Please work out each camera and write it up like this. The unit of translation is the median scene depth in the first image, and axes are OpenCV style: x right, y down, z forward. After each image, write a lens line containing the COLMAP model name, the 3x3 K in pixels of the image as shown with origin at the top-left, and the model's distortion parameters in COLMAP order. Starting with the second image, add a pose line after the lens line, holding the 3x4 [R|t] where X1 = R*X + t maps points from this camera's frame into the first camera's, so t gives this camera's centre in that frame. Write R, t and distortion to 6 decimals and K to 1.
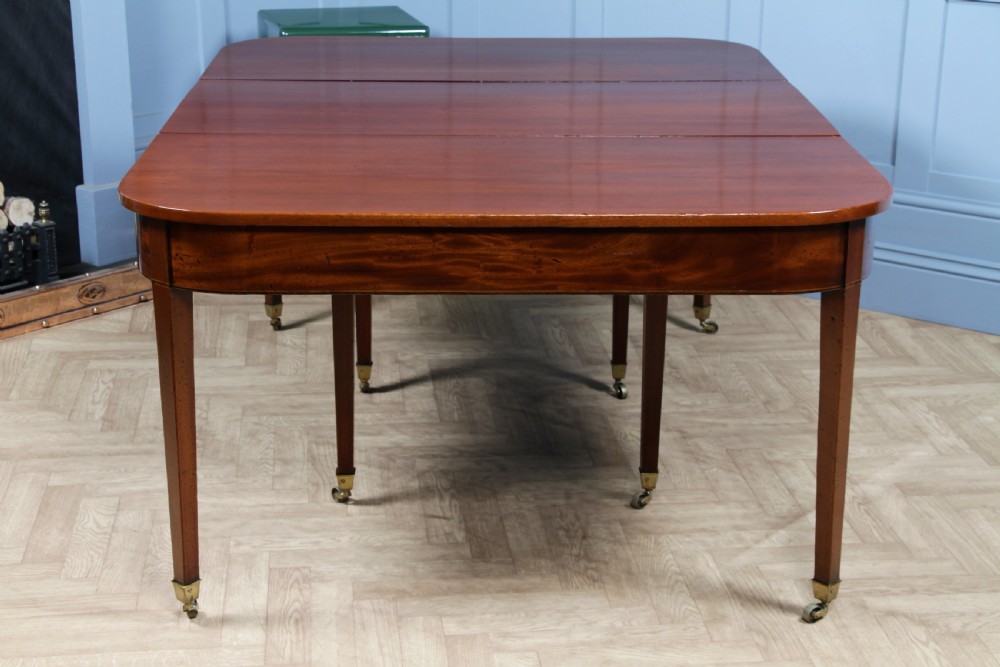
lens RADIAL K [[1895.6, 0, 510.8], [0, 1895.6, 317.0], [0, 0, 1]] dist [0.235369, 0.000000]
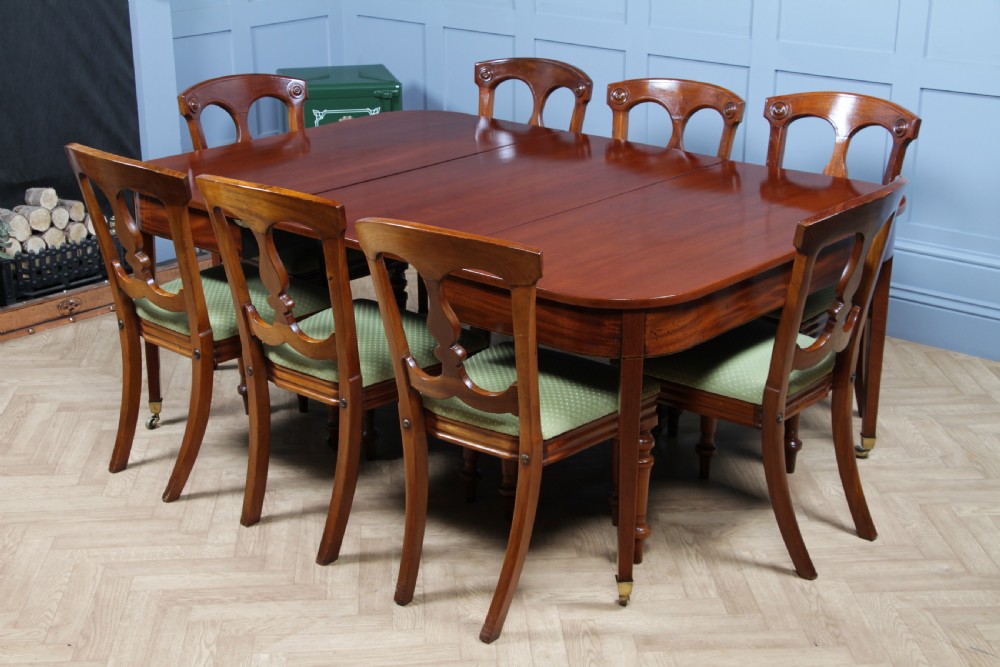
lens RADIAL K [[1623.0, 0, 505.6], [0, 1623.0, 320.7], [0, 0, 1]] dist [0.132710, 0.000000]
pose [[0.999293, 0.004194, -0.037360, 0.105655], [-0.003088, 0.999557, 0.029607, -0.030431], [0.037467, -0.029471, 0.998863, -0.195004]]
